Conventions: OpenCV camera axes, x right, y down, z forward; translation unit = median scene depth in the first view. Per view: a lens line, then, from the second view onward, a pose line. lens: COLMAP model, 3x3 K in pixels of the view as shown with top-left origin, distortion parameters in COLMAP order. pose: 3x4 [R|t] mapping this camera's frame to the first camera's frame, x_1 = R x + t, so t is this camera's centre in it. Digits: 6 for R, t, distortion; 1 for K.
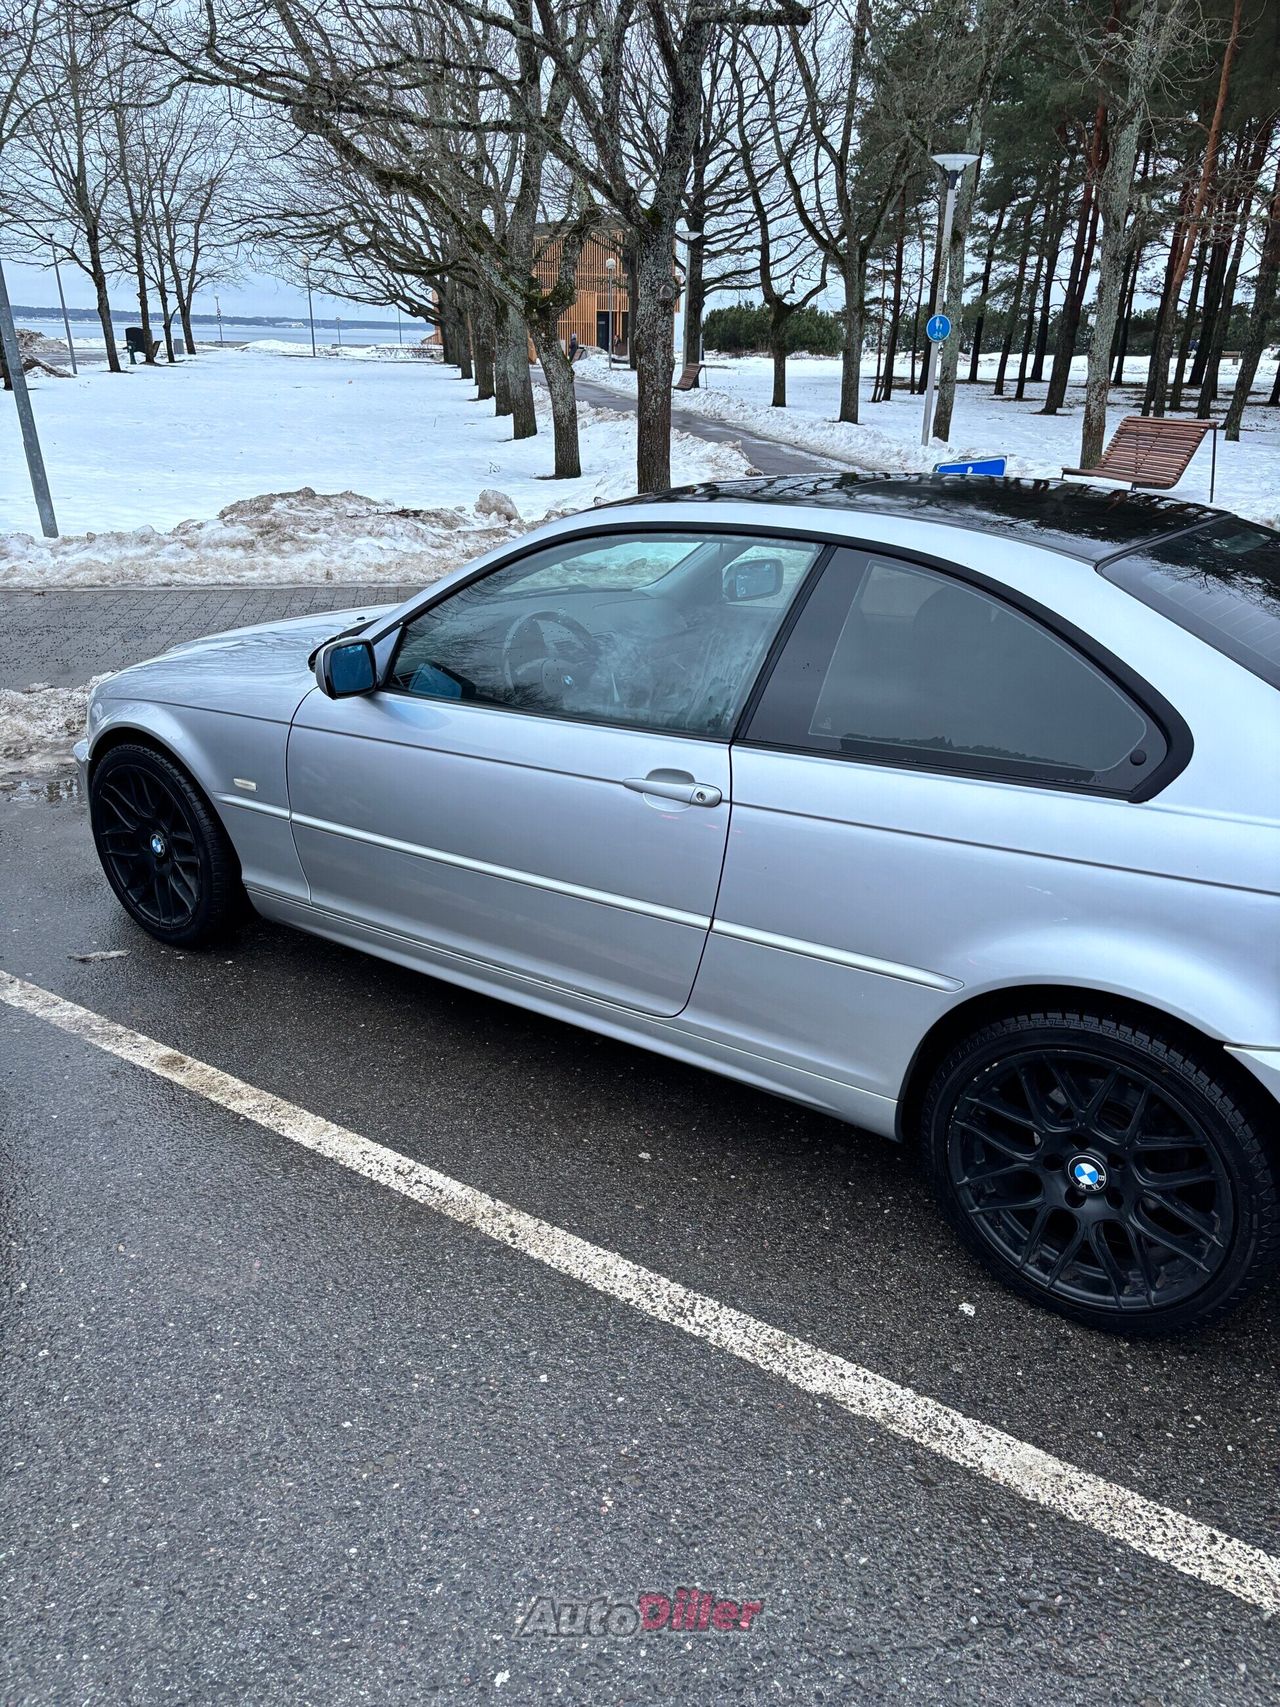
lens RADIAL K [[1246.7, 0, 635.0], [0, 1246.7, 824.1], [0, 0, 1]] dist [0.042876, -0.054227]
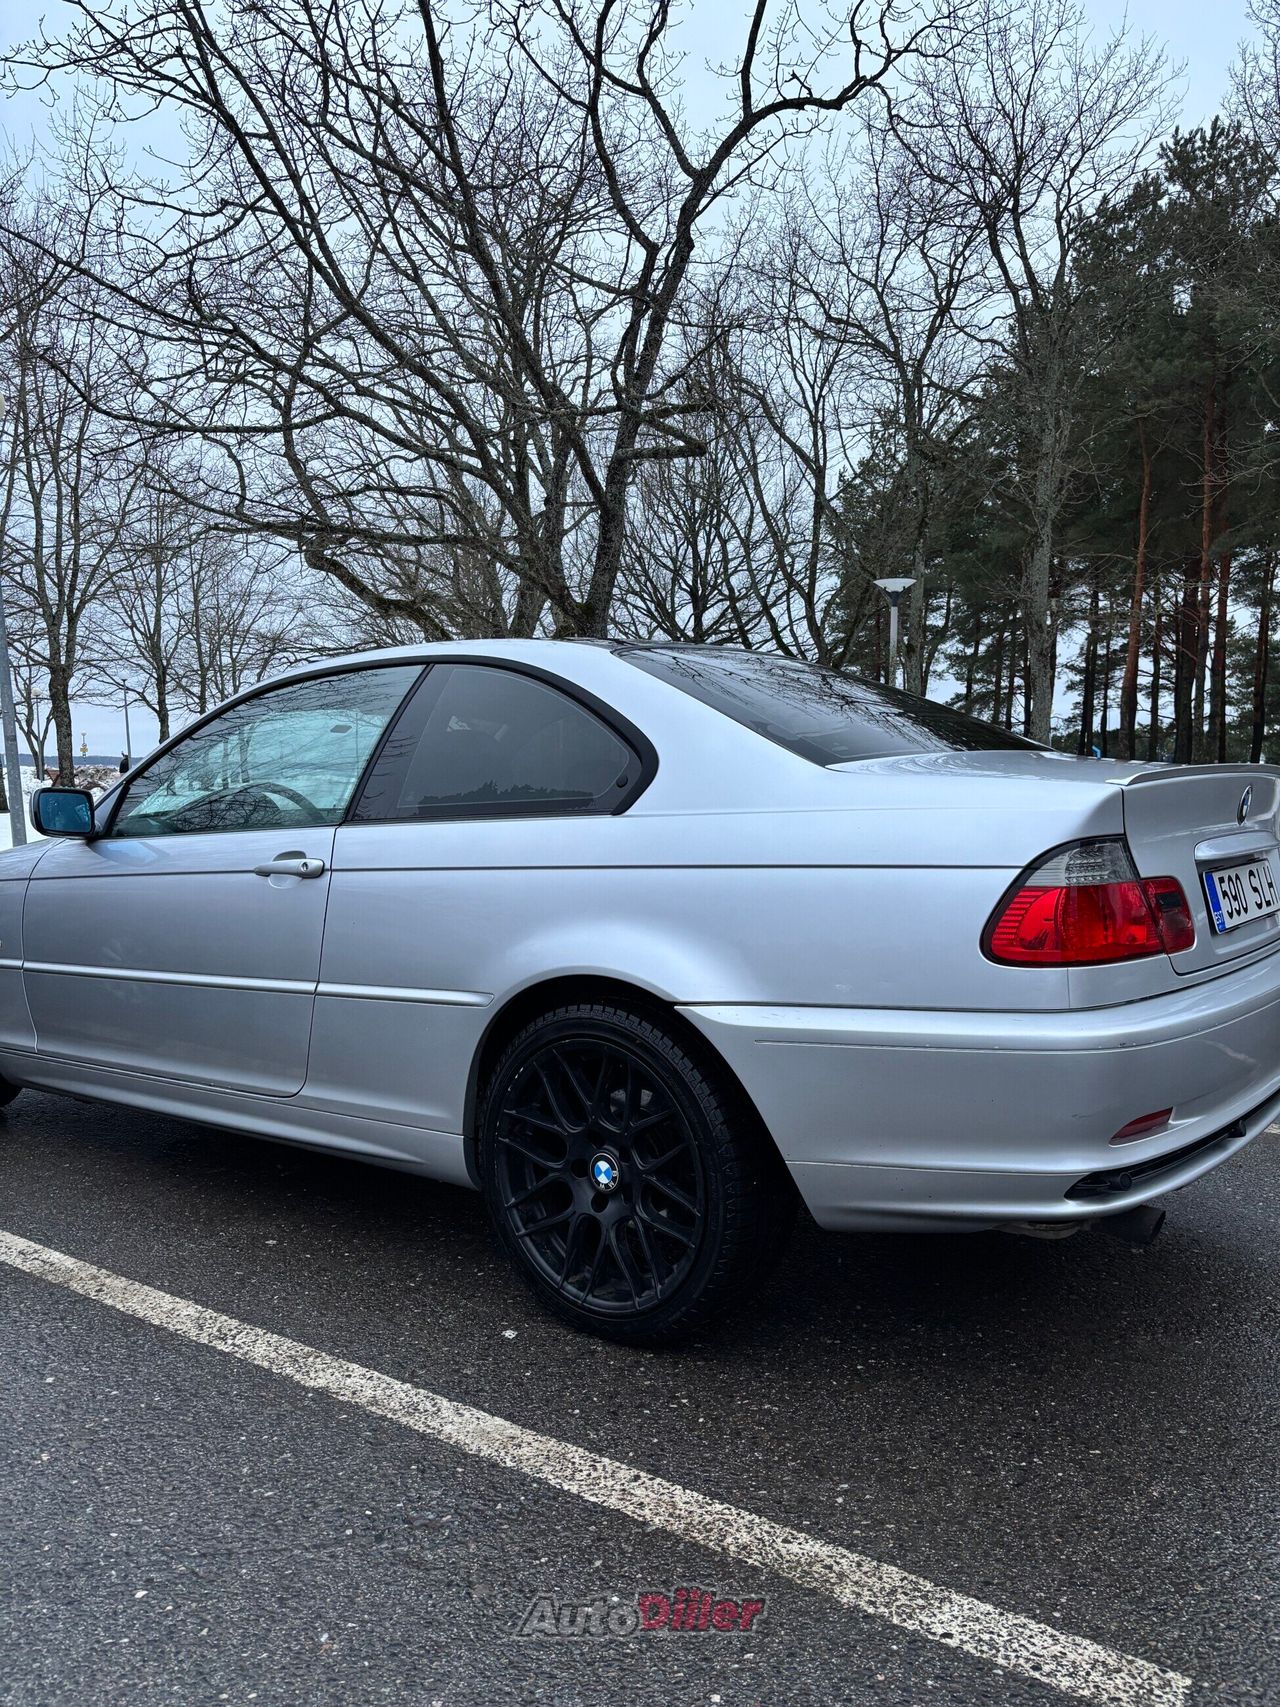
lens RADIAL K [[1246.7, 0, 635.0], [0, 1246.7, 824.1], [0, 0, 1]] dist [0.042876, -0.054227]
pose [[0.999097, -0.023289, -0.035541, 0.379189], [0.010468, 0.945547, -0.325317, 0.303067], [0.041182, 0.324651, 0.944937, -0.071246]]
